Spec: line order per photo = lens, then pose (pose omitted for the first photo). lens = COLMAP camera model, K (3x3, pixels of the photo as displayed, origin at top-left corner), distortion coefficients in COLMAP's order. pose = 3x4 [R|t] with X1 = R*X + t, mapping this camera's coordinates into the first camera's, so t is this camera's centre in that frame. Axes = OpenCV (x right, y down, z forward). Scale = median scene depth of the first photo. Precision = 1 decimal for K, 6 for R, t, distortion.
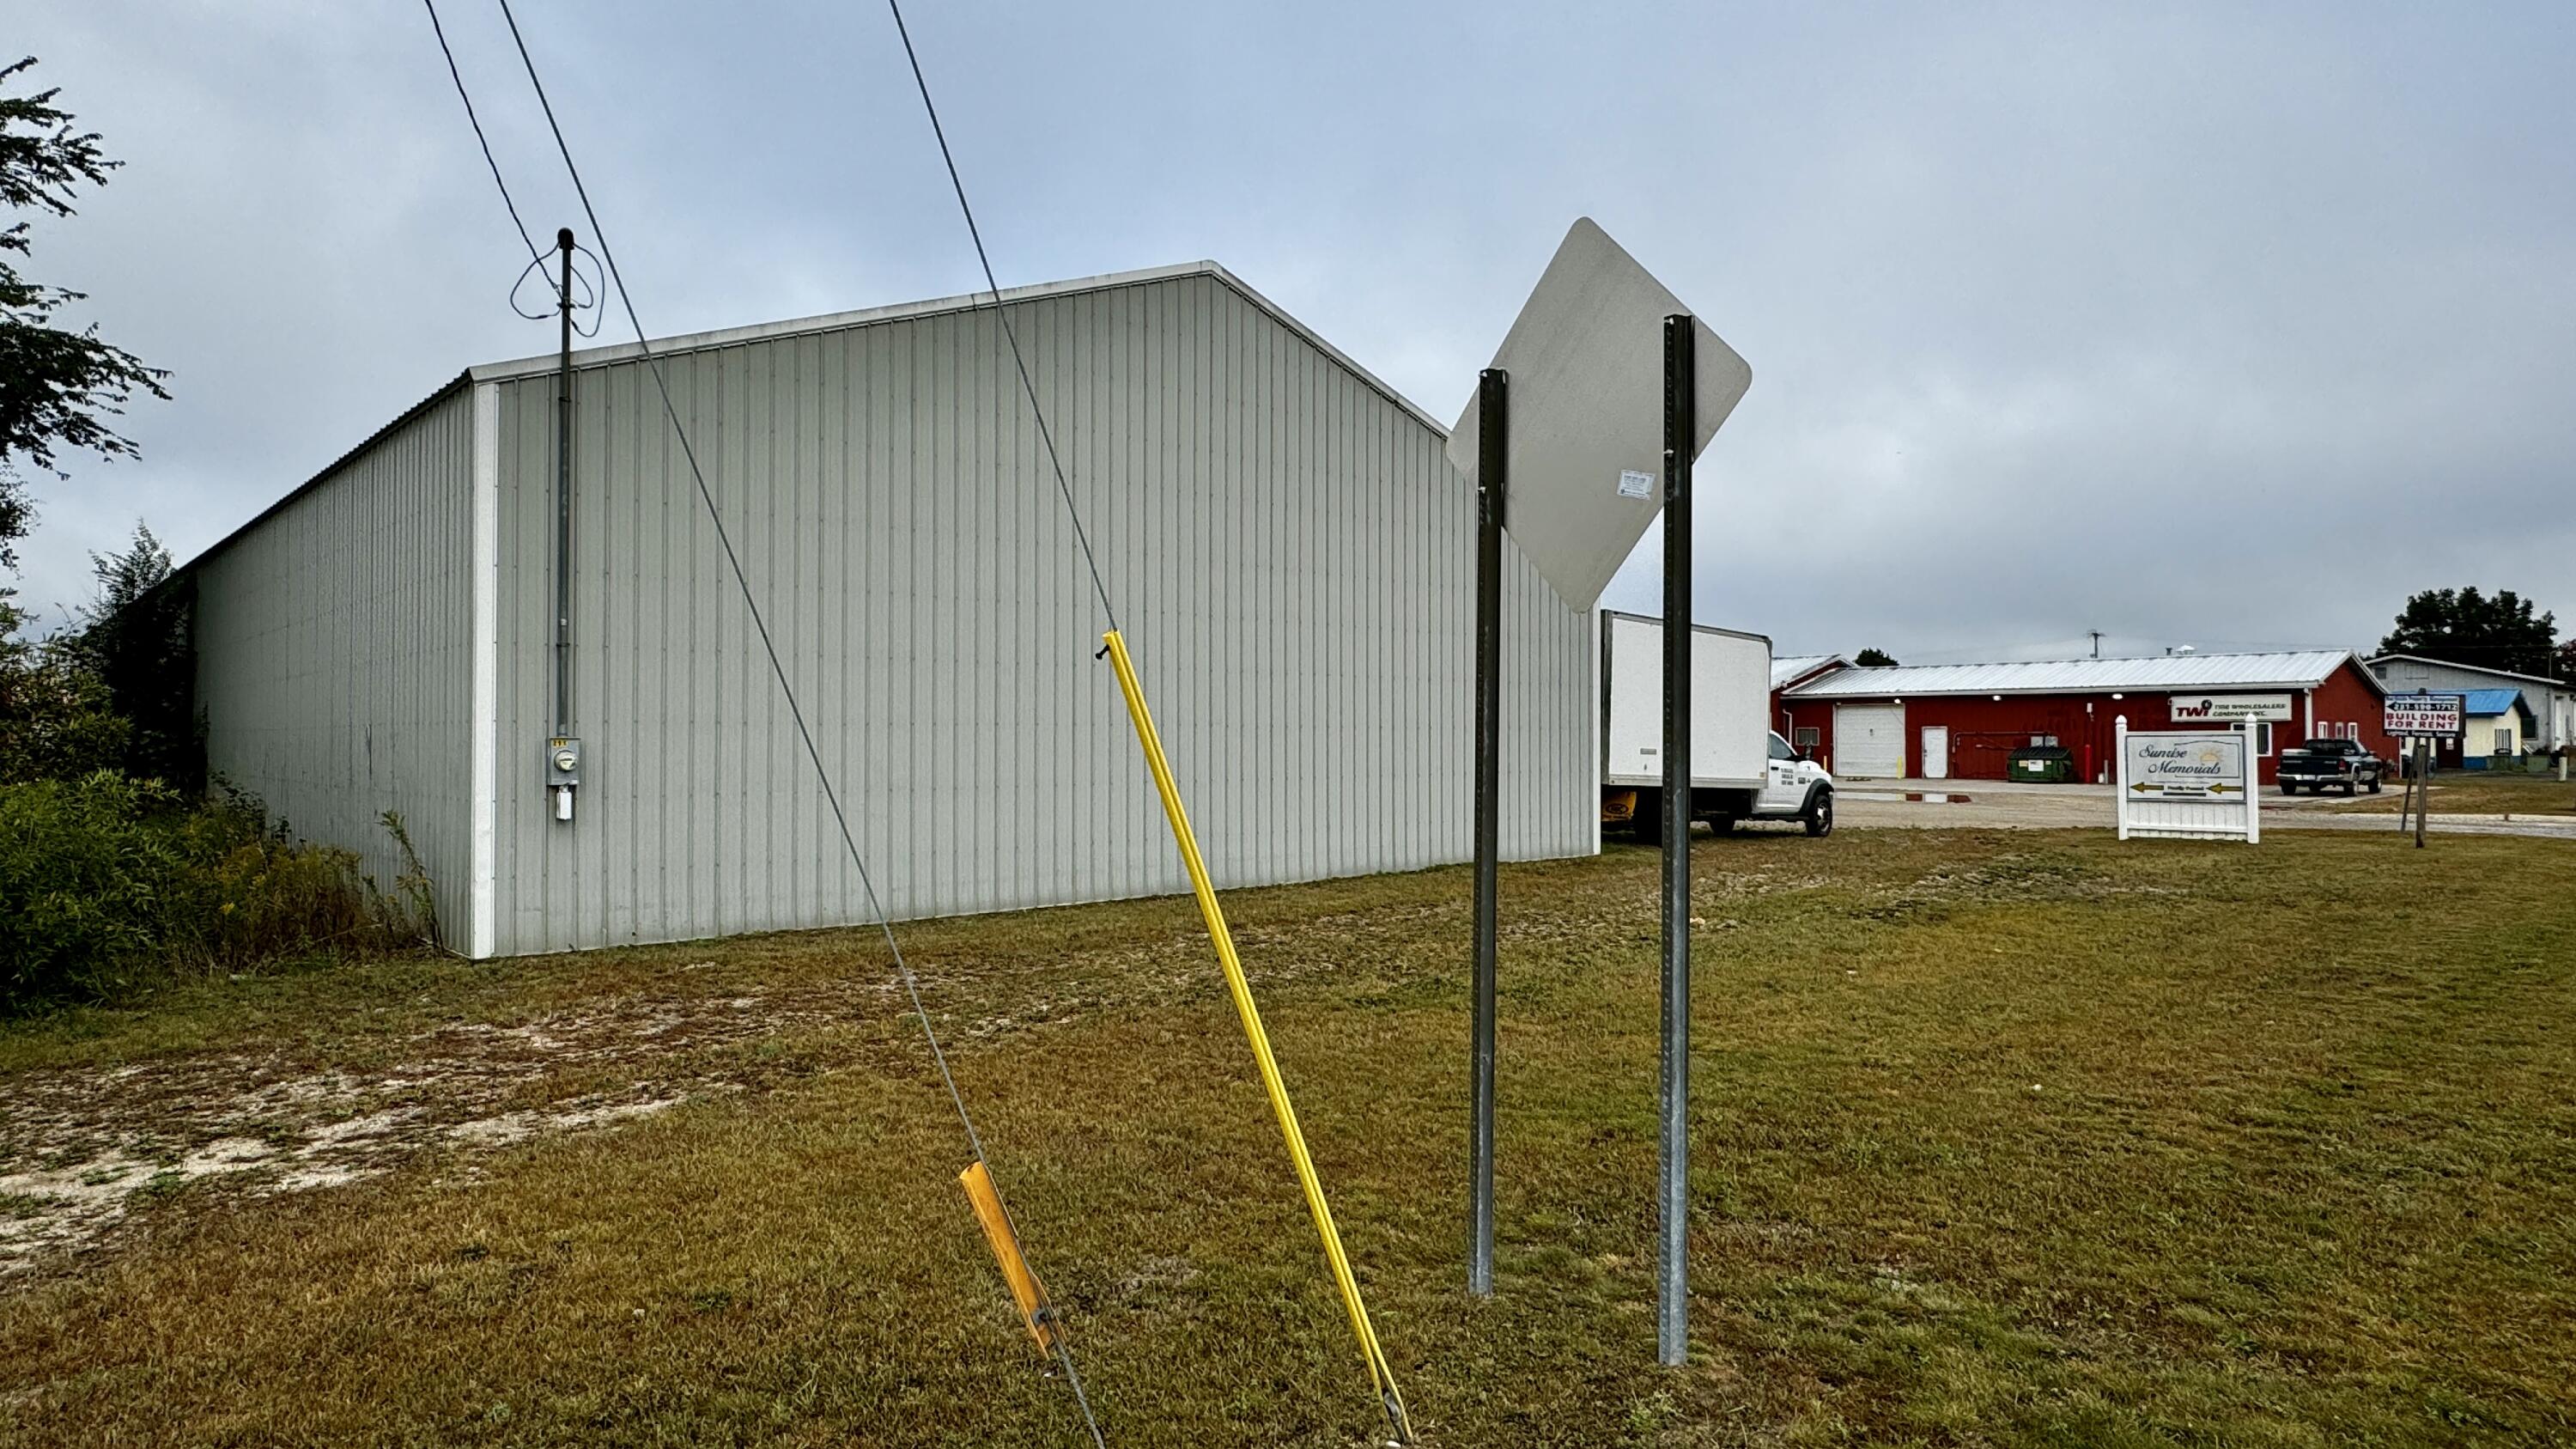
lens RADIAL K [[1516.0, 0, 1287.8], [0, 1516.0, 728.8], [0, 0, 1]] dist [-0.001588, -0.001614]
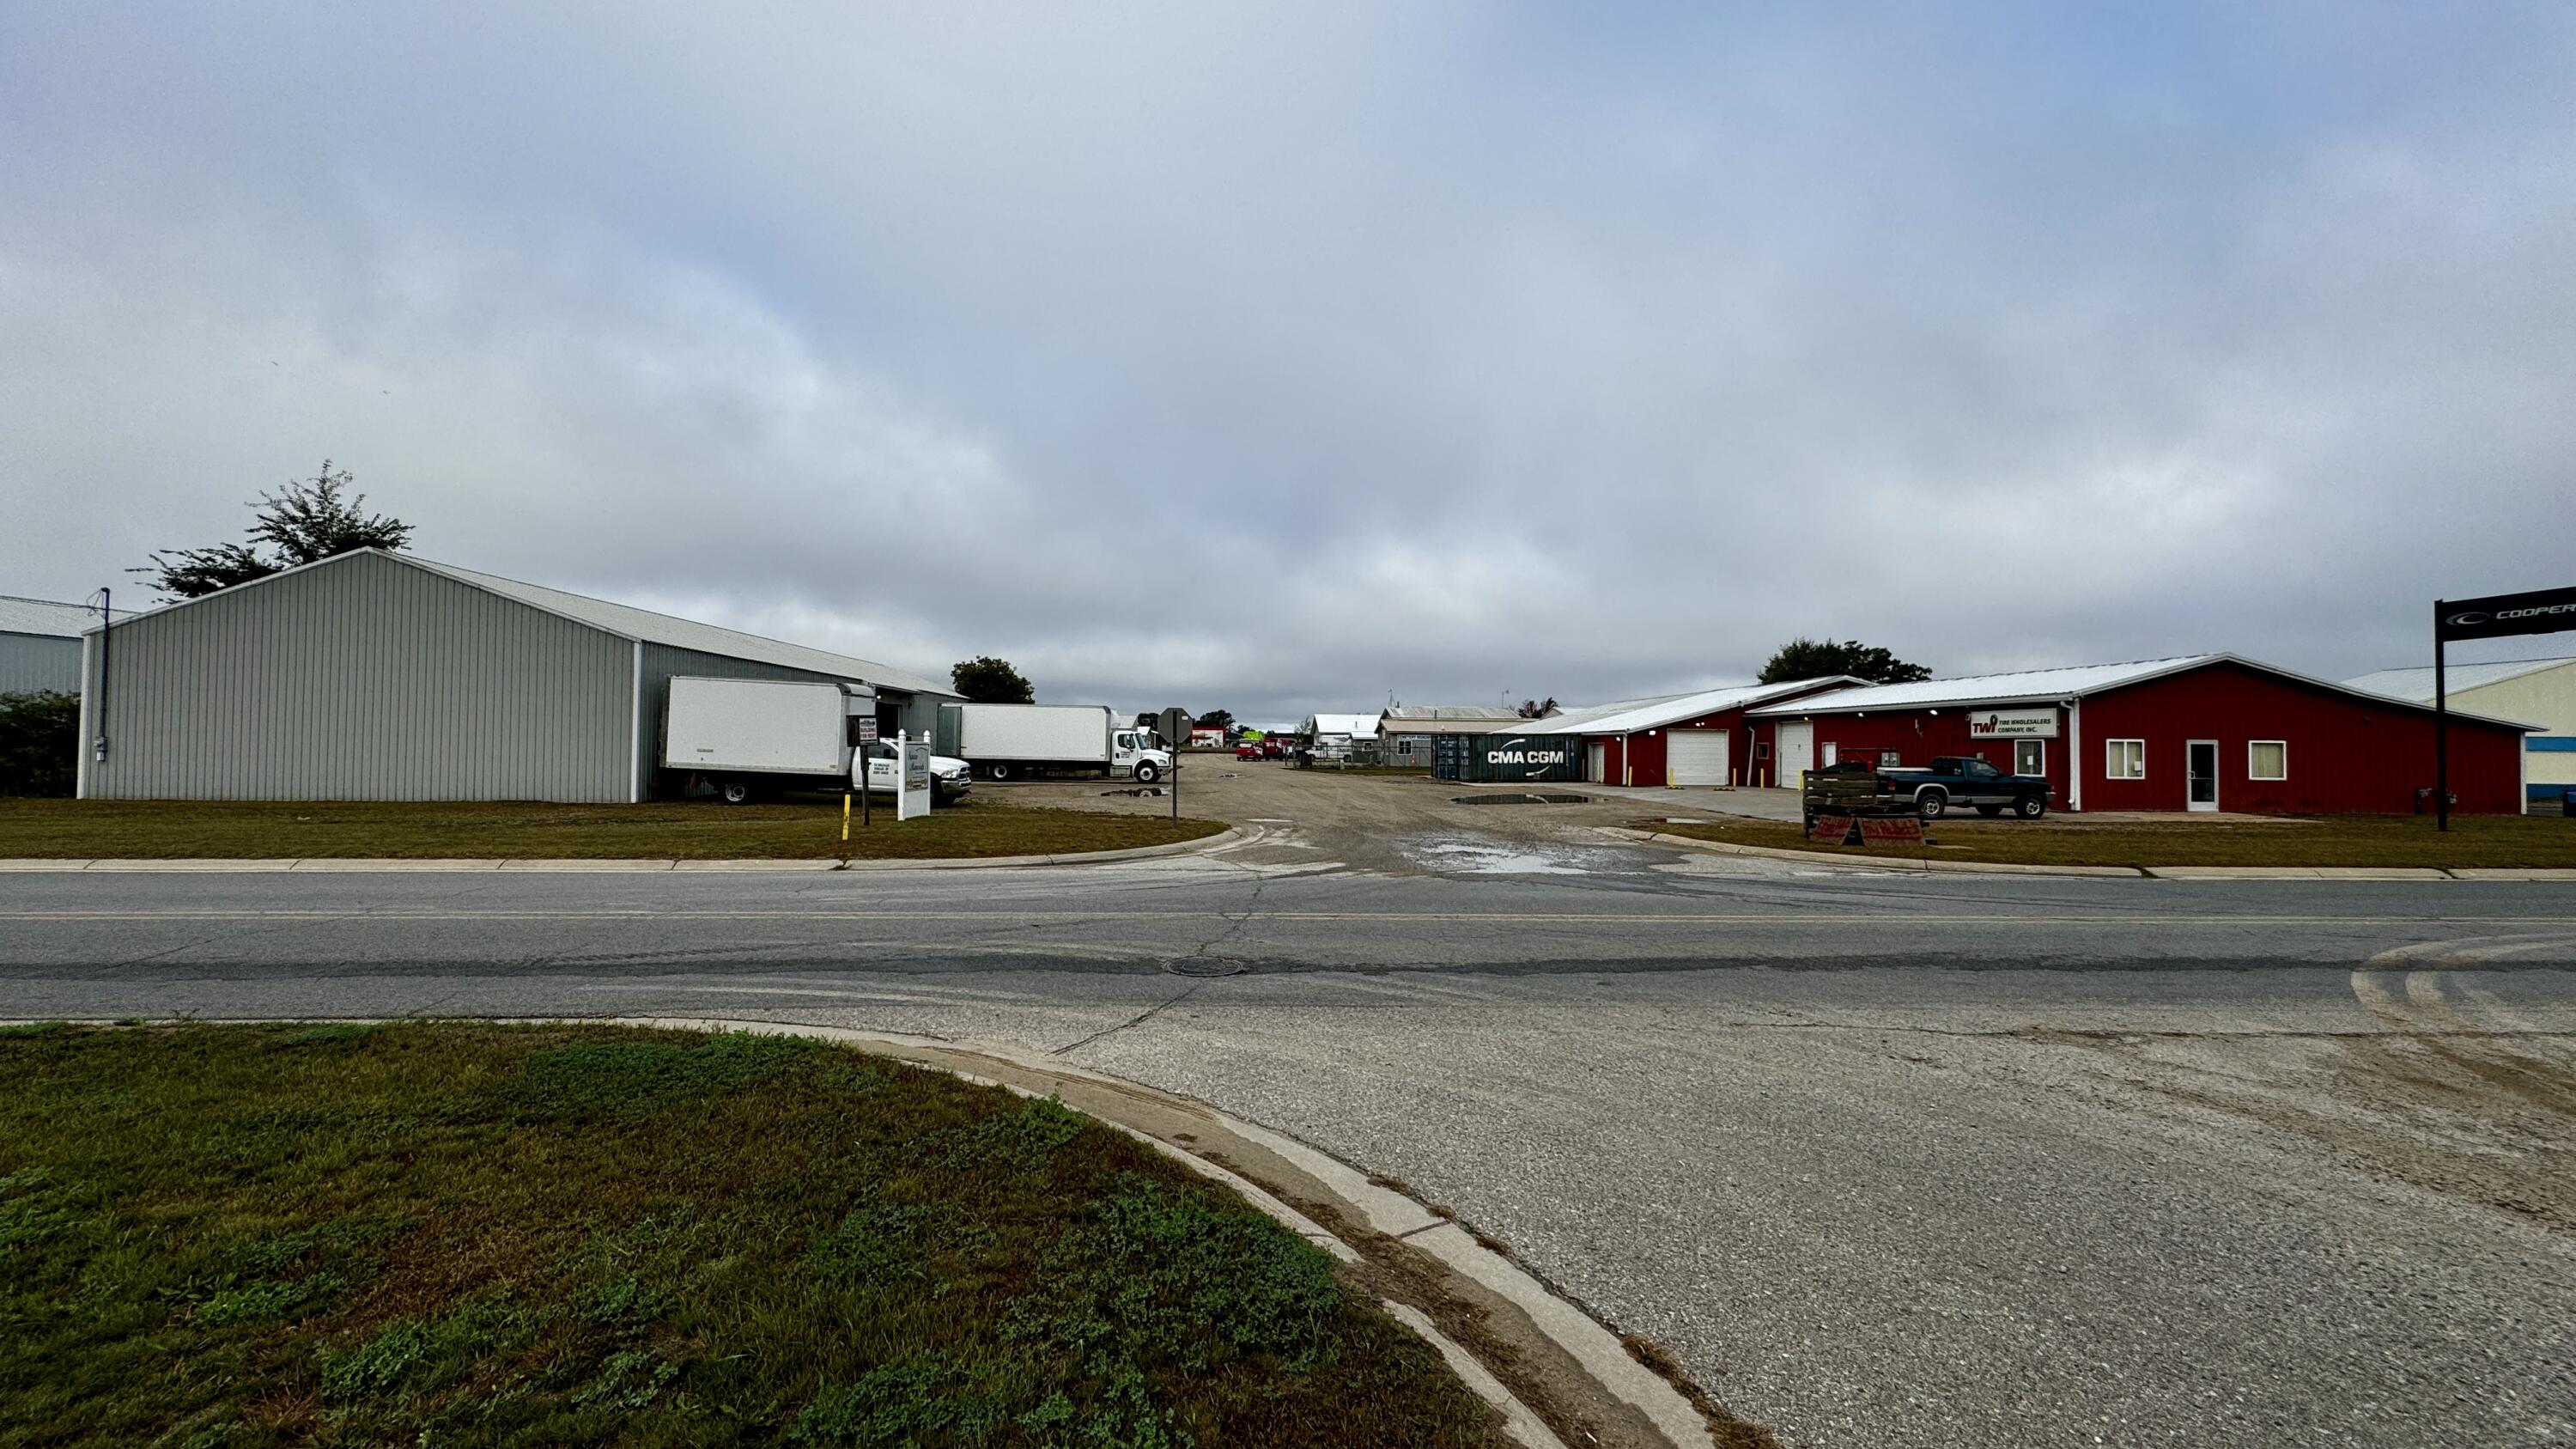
lens RADIAL K [[984.0, 0, 1304.4], [0, 984.0, 730.8], [0, 0, 1]] dist [-0.007730, 0.000348]
pose [[0.747225, -0.001222, -0.664570, 0.660908], [-0.006538, 0.999936, -0.009189, -0.000976], [0.664539, 0.011211, 0.747169, 0.253890]]
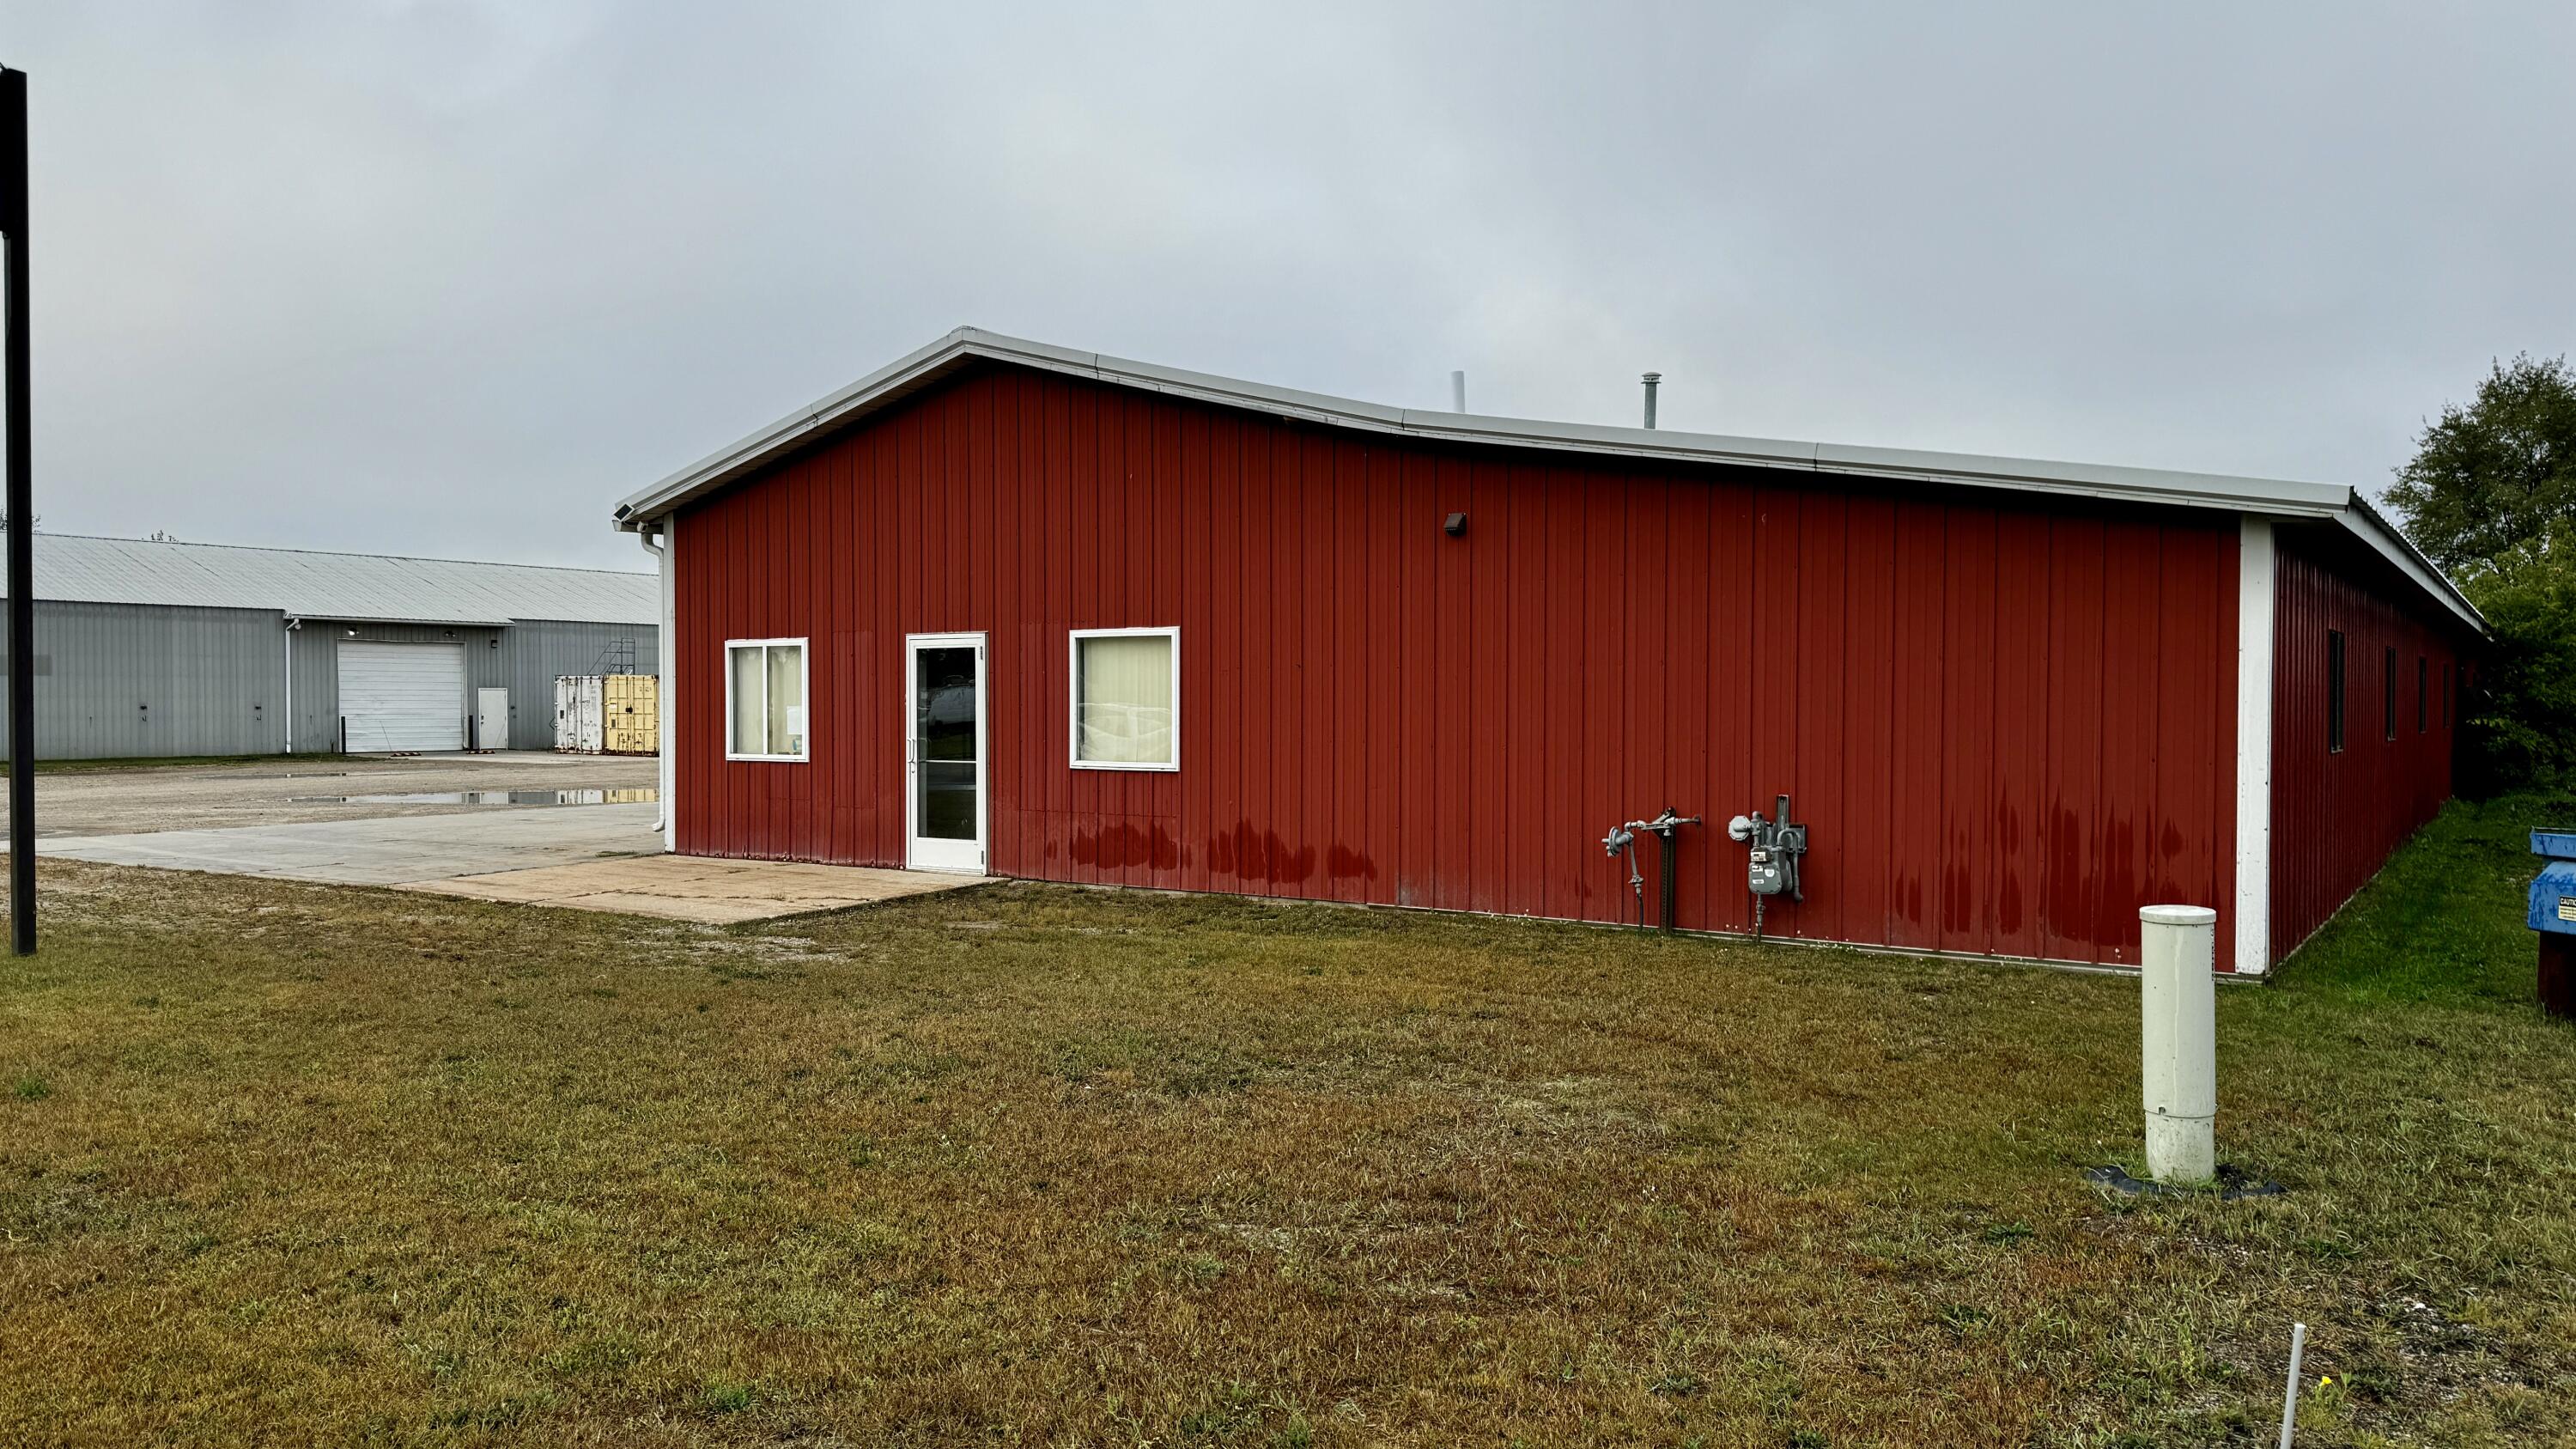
lens RADIAL K [[1801.1, 0, 1296.4], [0, 1801.1, 734.0], [0, 0, 1]] dist [0.002803, -0.012290]
pose [[0.241095, 0.021993, -0.970252, 0.970164], [0.012852, 0.999583, 0.025851, 0.005442], [0.970416, -0.018703, 0.240712, 0.951062]]
